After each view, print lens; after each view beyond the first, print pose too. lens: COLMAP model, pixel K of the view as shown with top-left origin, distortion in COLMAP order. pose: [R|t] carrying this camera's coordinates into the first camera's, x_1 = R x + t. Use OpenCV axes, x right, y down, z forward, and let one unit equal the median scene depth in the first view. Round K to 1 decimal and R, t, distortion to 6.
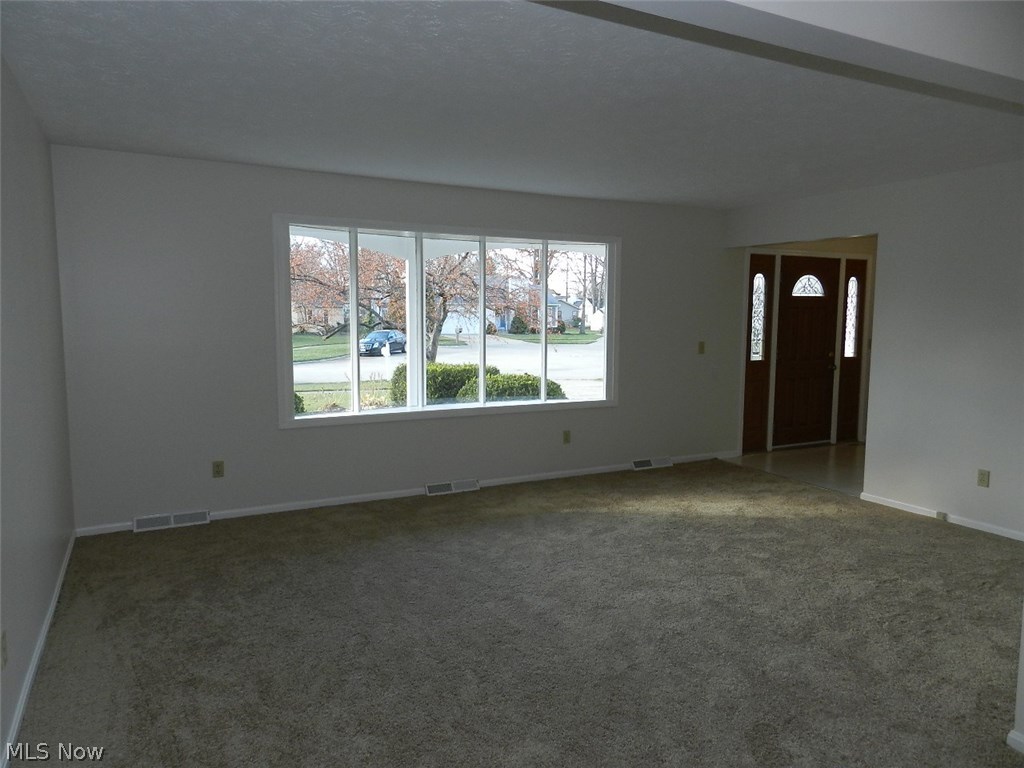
lens RADIAL K [[695.0, 0, 513.4], [0, 695.0, 382.6], [0, 0, 1]] dist [0.032655, -0.016731]
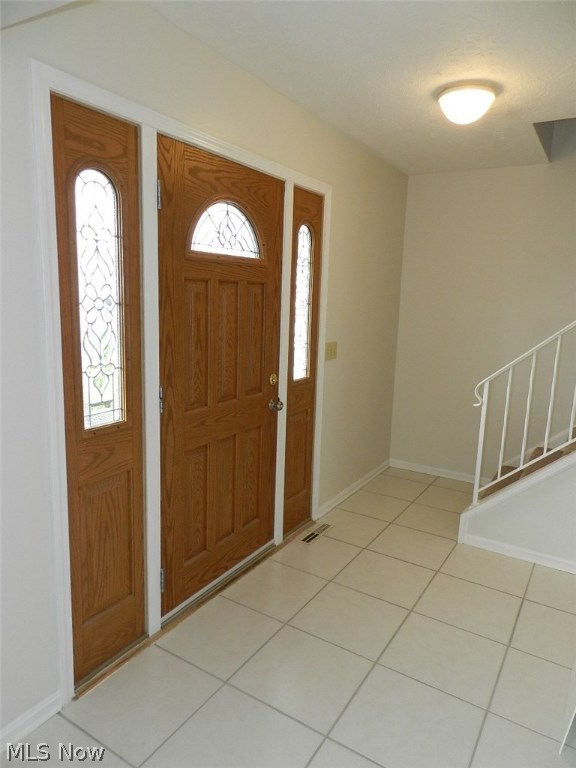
lens RADIAL K [[521.2, 0, 288.3], [0, 521.2, 383.8], [0, 0, 1]] dist [0.032655, -0.016731]
pose [[0.860897, -0.065155, 0.504590, 0.287363], [0.024952, 0.995980, 0.086035, -0.071723], [-0.508167, -0.061476, 0.859062, 0.701042]]
